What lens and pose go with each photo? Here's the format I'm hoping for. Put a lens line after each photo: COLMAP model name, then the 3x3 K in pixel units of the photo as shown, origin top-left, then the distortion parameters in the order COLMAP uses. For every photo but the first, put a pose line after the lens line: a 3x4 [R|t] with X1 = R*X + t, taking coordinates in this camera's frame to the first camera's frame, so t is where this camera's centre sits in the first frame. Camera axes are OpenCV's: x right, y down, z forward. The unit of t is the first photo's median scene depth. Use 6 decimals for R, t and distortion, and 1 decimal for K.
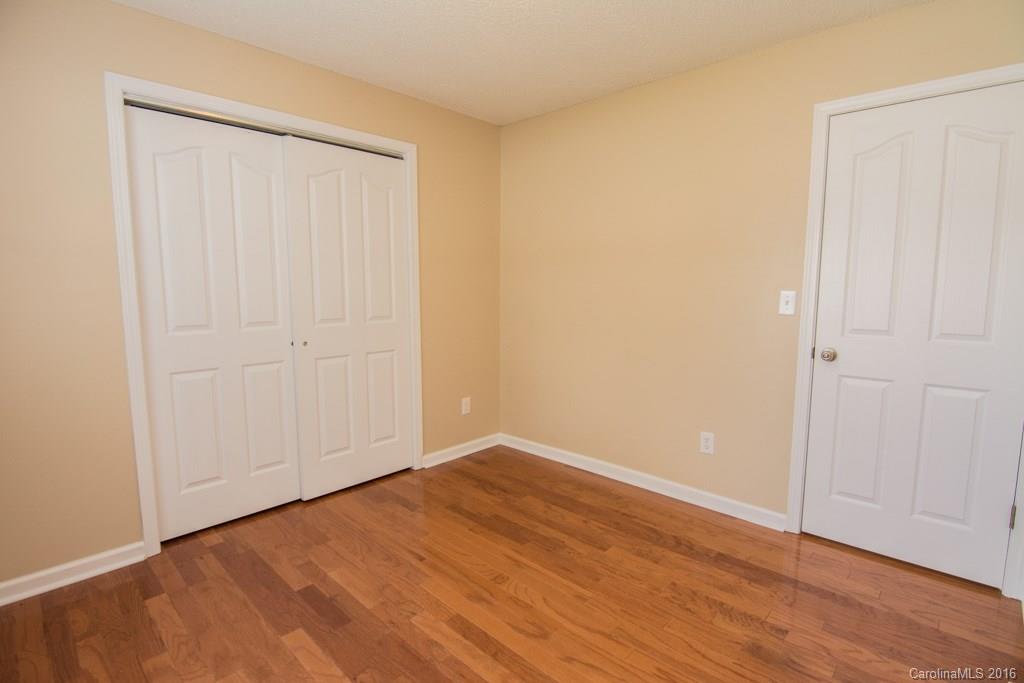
lens RADIAL K [[496.5, 0, 515.2], [0, 496.5, 344.5], [0, 0, 1]] dist [-0.005420, -0.011592]
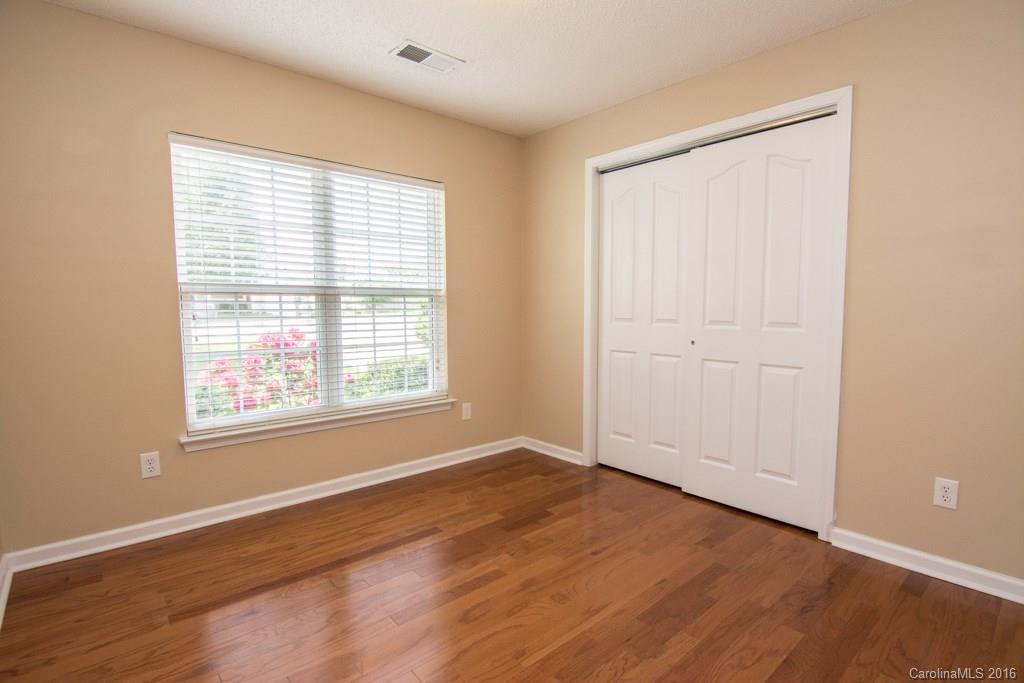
lens RADIAL K [[496.5, 0, 515.2], [0, 496.5, 344.5], [0, 0, 1]] dist [-0.005420, -0.011592]
pose [[-0.094655, 0.080729, -0.992231, 0.748224], [-0.118526, 0.988703, 0.091749, -0.057125], [0.988429, 0.126290, -0.084017, 0.825851]]
